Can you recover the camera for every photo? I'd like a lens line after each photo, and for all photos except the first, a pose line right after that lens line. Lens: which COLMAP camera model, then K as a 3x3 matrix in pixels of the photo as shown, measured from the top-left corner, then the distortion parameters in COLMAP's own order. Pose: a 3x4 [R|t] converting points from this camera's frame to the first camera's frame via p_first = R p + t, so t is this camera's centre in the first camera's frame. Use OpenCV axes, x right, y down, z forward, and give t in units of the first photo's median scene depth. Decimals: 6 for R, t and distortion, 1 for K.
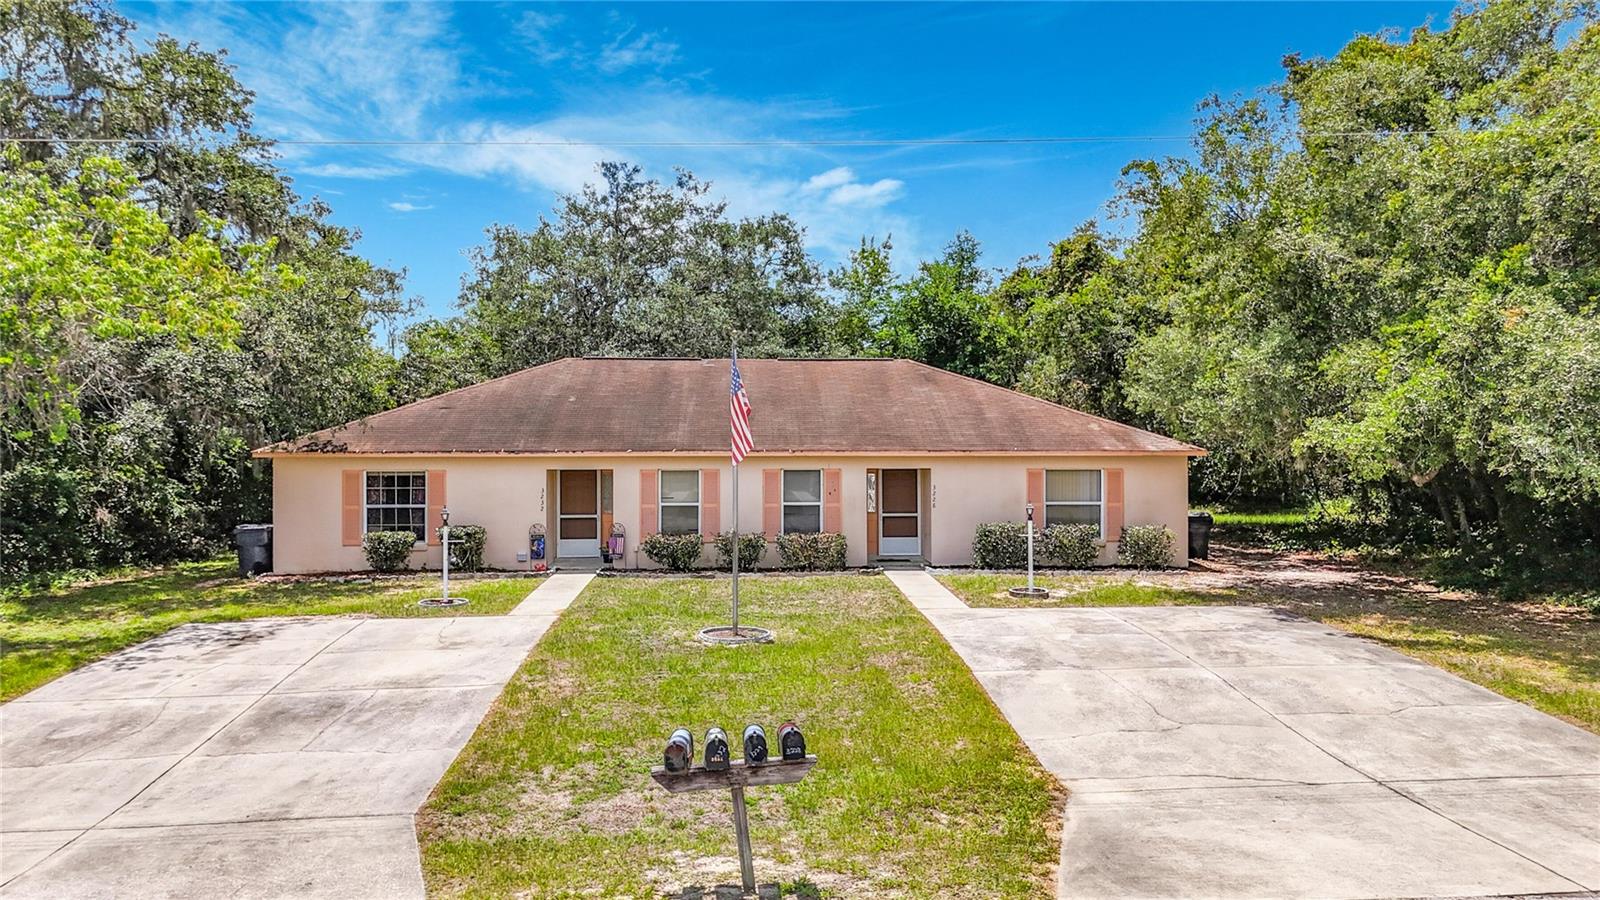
lens RADIAL K [[1162.4, 0, 789.8], [0, 1162.4, 448.5], [0, 0, 1]] dist [0.046539, -0.005413]
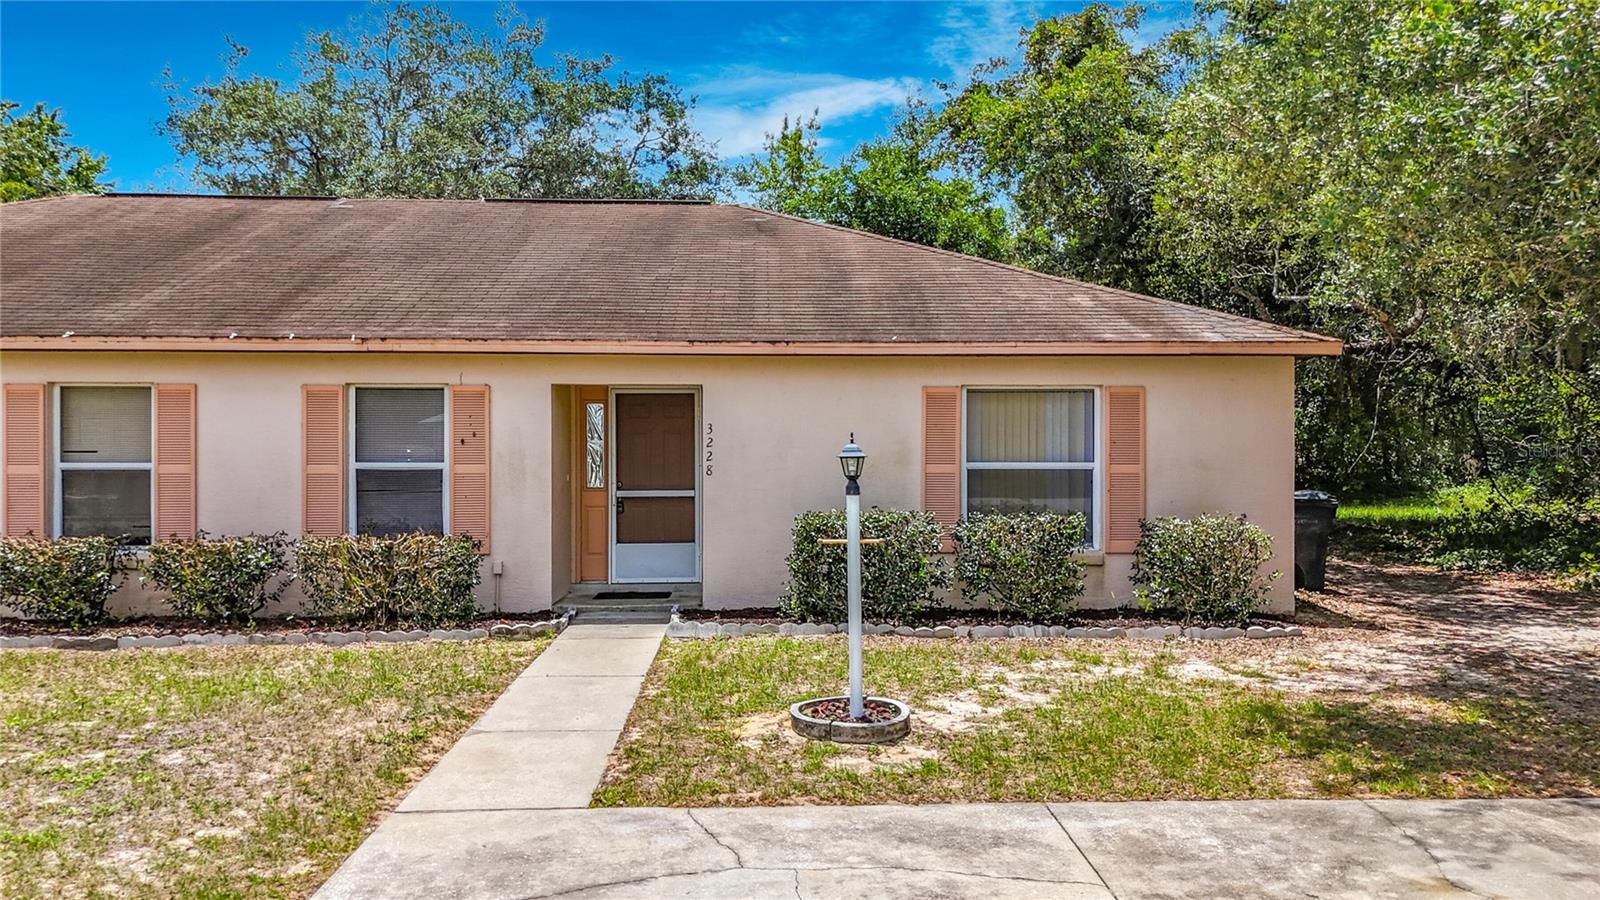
lens RADIAL K [[1154.1, 0, 797.1], [0, 1154.1, 454.5], [0, 0, 1]] dist [0.029097, -0.035324]
pose [[0.999805, 0.001569, -0.019696, 0.167117], [-0.001492, 0.999991, 0.003953, 0.041713], [0.019702, -0.003922, 0.999798, 0.575588]]
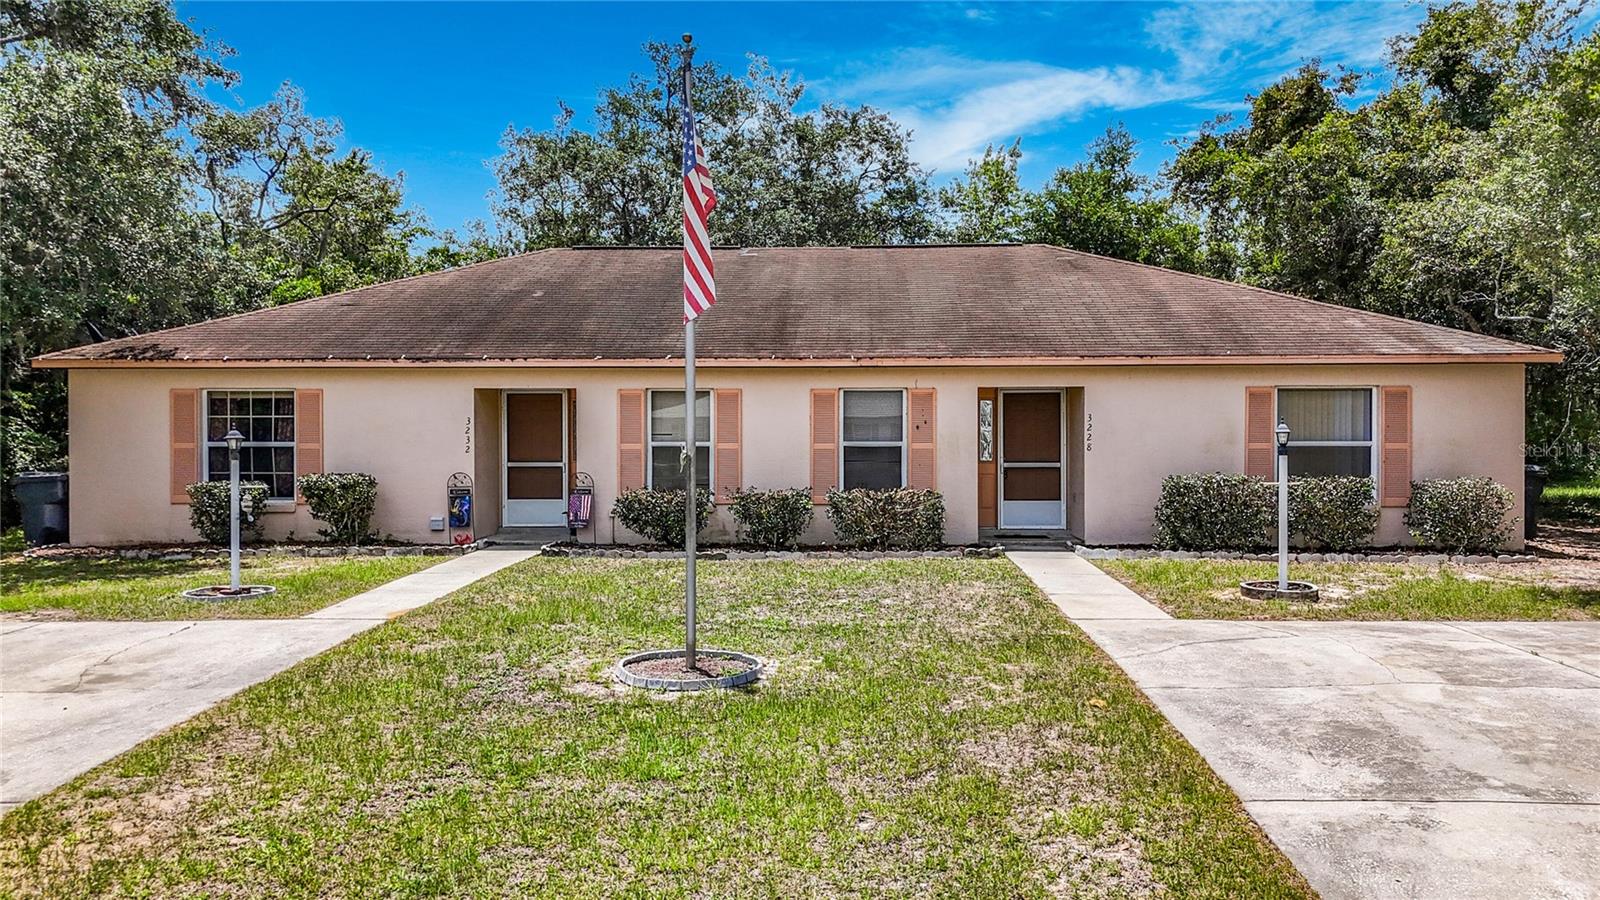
lens RADIAL K [[1154.1, 0, 793.7], [0, 1154.1, 443.9], [0, 0, 1]] dist [0.029097, -0.035324]
pose [[0.994413, 0.000525, -0.105554, 0.033452], [-0.000563, 1.000000, -0.000329, 0.048076], [0.105554, 0.000386, 0.994414, 0.378663]]
